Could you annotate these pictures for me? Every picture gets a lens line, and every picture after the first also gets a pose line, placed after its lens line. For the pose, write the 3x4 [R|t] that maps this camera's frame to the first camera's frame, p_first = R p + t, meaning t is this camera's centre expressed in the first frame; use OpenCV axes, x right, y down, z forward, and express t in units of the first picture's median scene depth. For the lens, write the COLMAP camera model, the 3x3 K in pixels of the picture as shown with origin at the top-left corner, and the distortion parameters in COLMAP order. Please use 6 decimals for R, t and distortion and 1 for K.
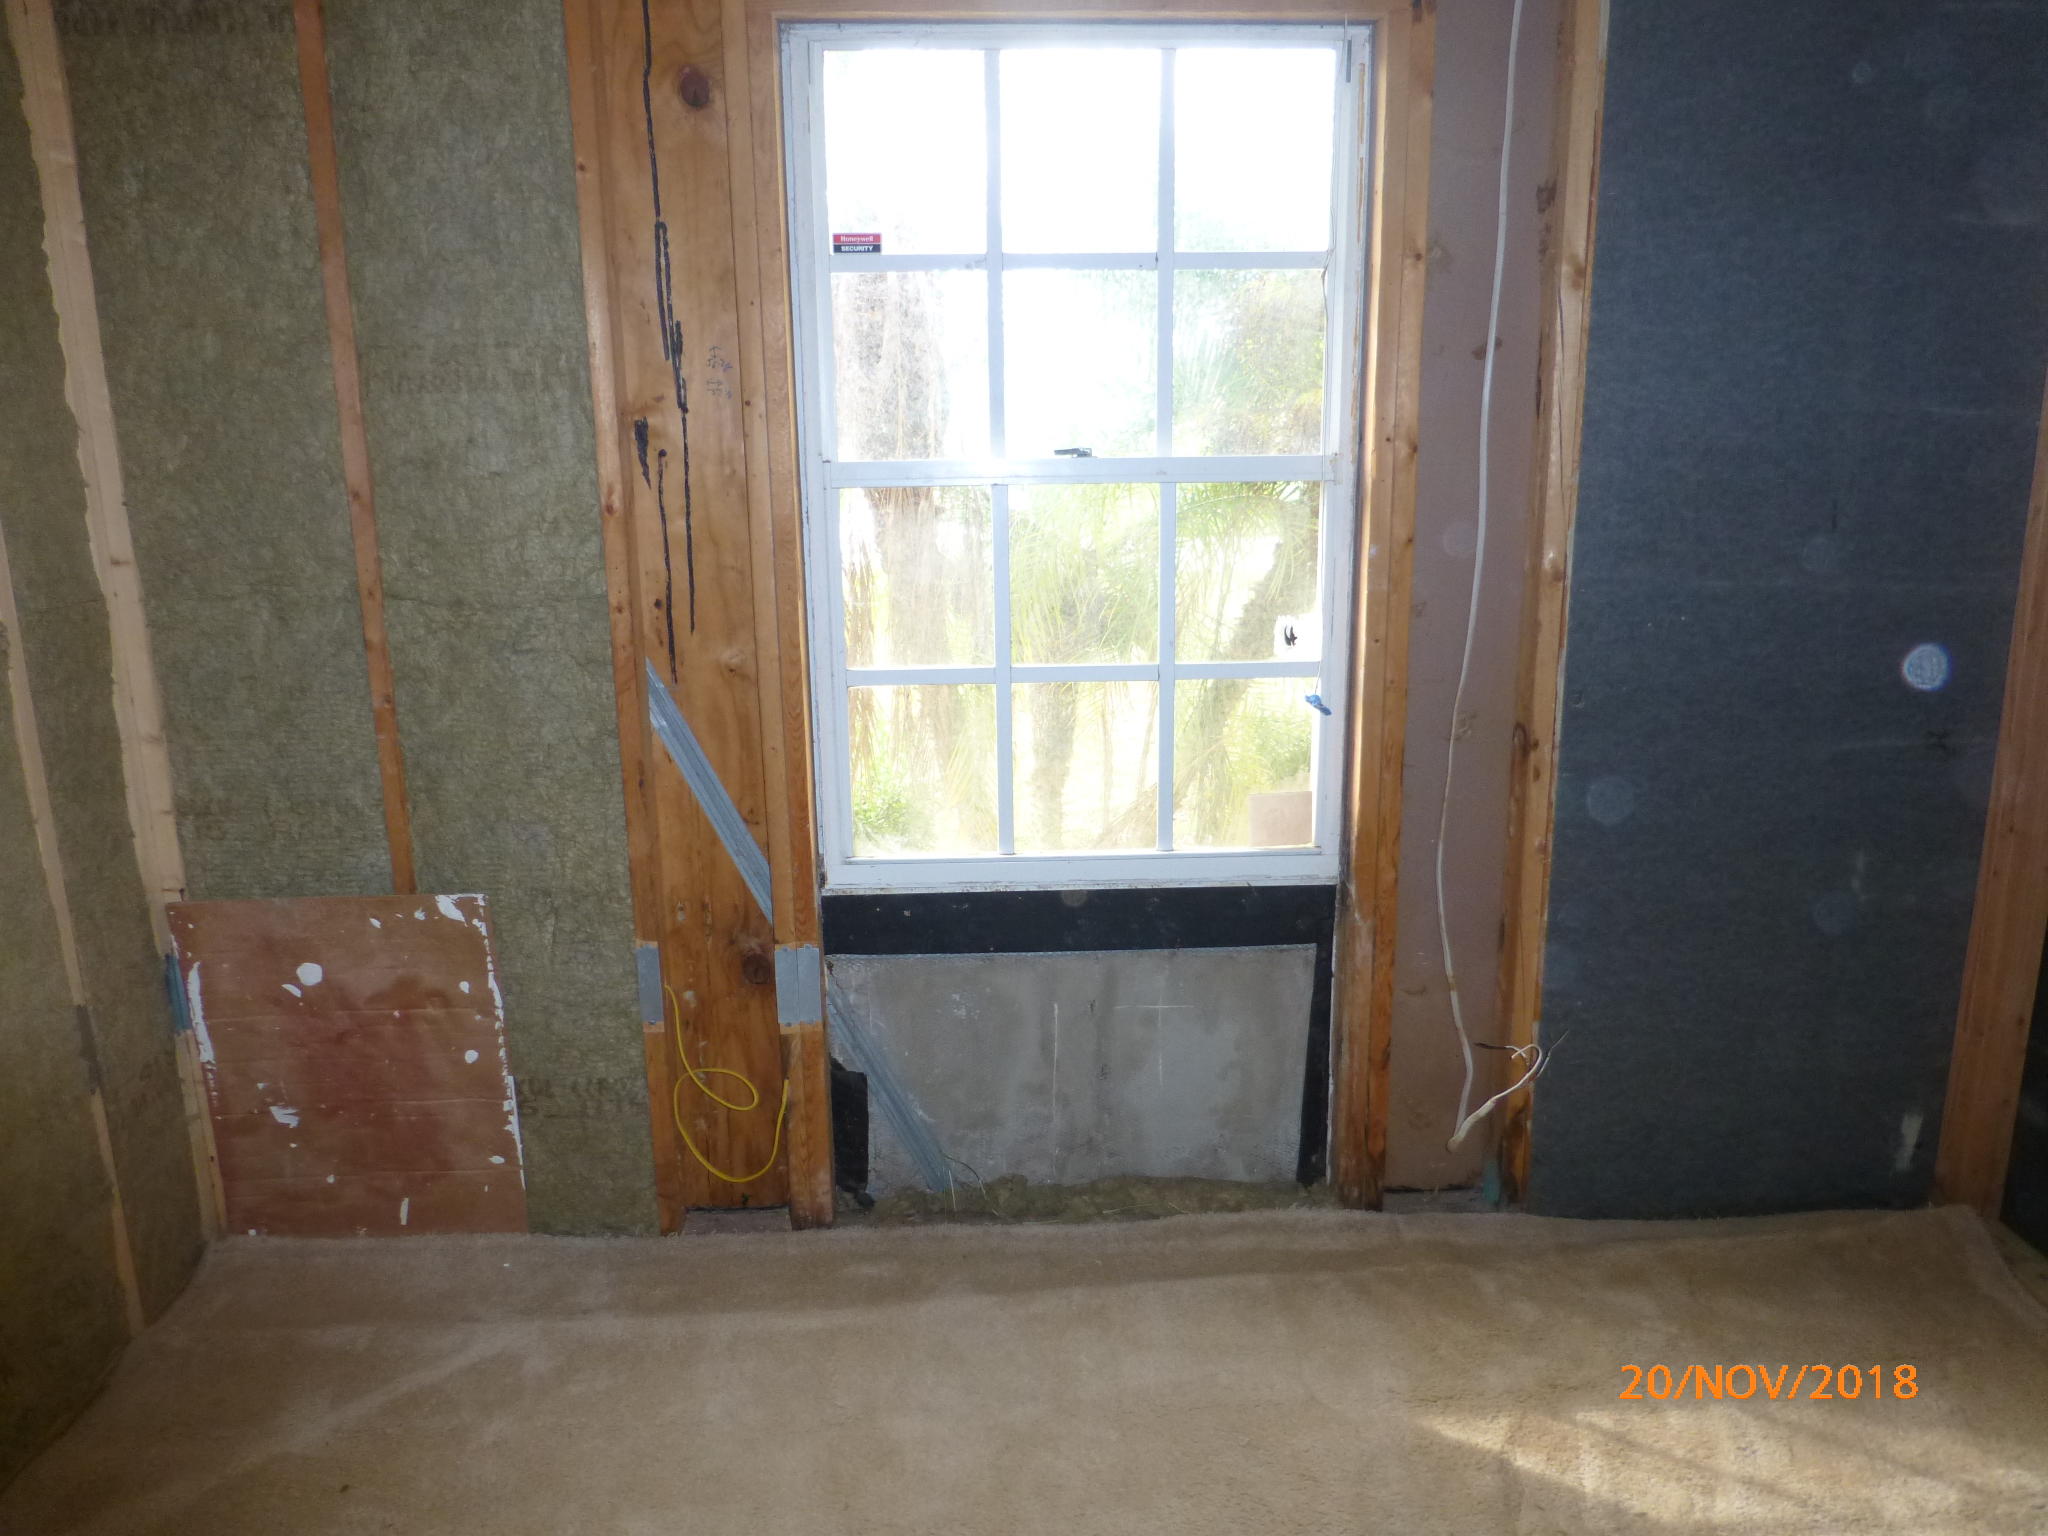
lens RADIAL K [[1497.6, 0, 1023.9], [0, 1497.6, 783.4], [0, 0, 1]] dist [-0.015183, -0.002488]
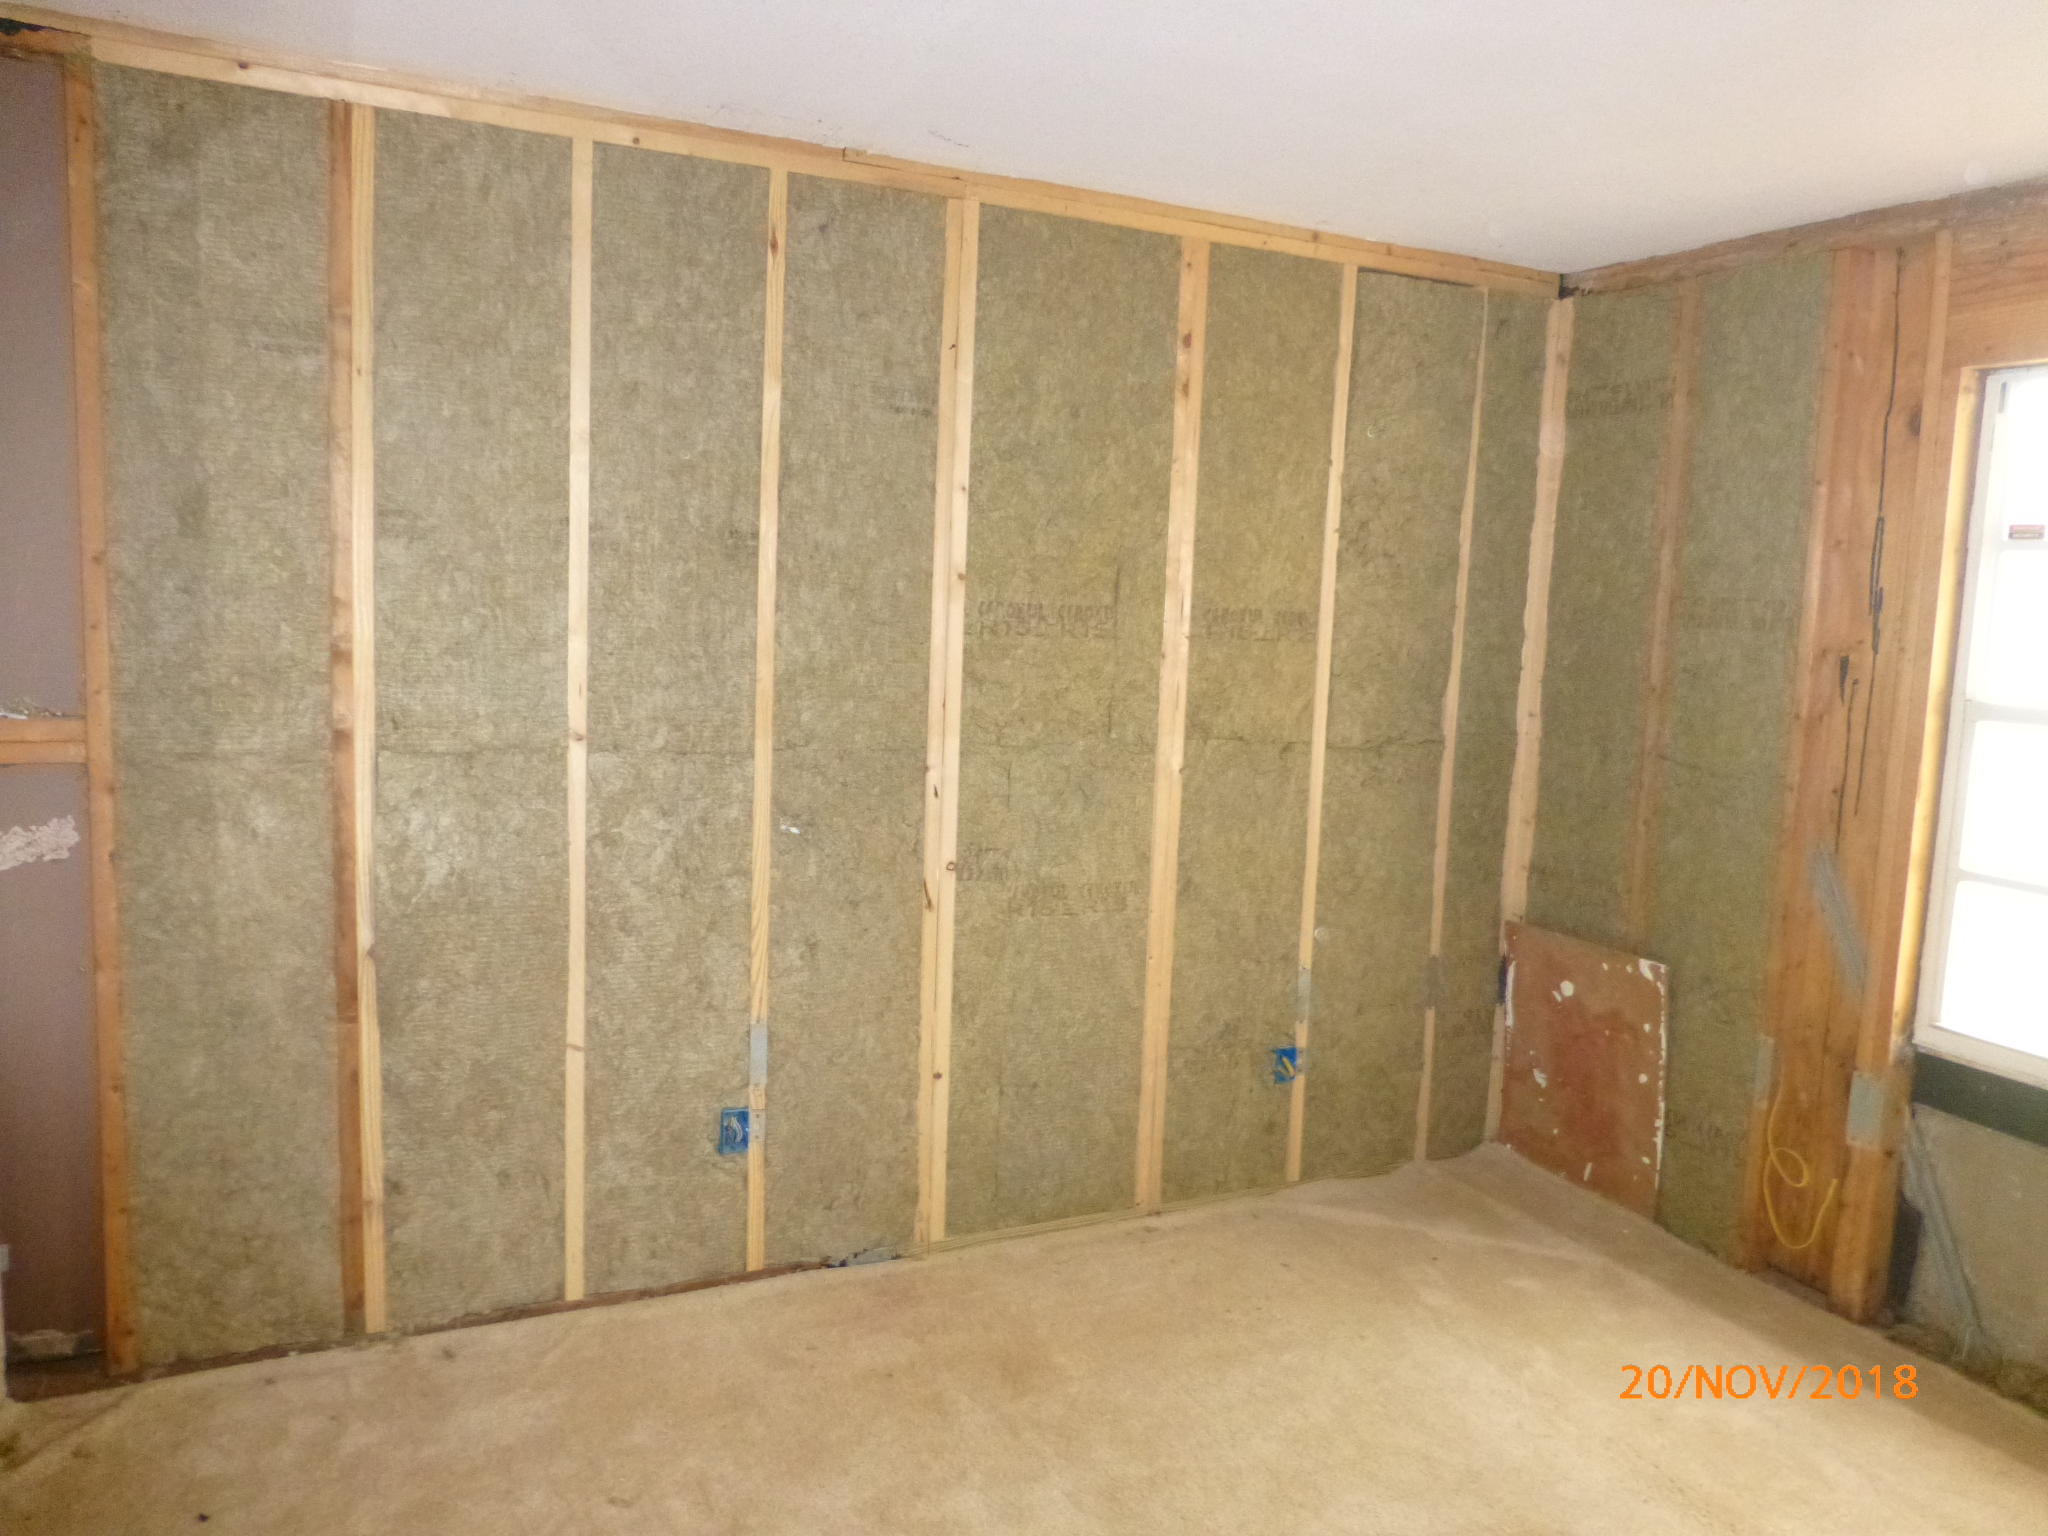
lens RADIAL K [[1497.6, 0, 1023.3], [0, 1497.6, 762.8], [0, 0, 1]] dist [-0.015183, -0.002488]
pose [[0.405690, 0.136136, -0.903815, 0.655731], [-0.264546, 0.964010, 0.026457, 0.011087], [0.874889, 0.228367, 0.427104, -0.201517]]
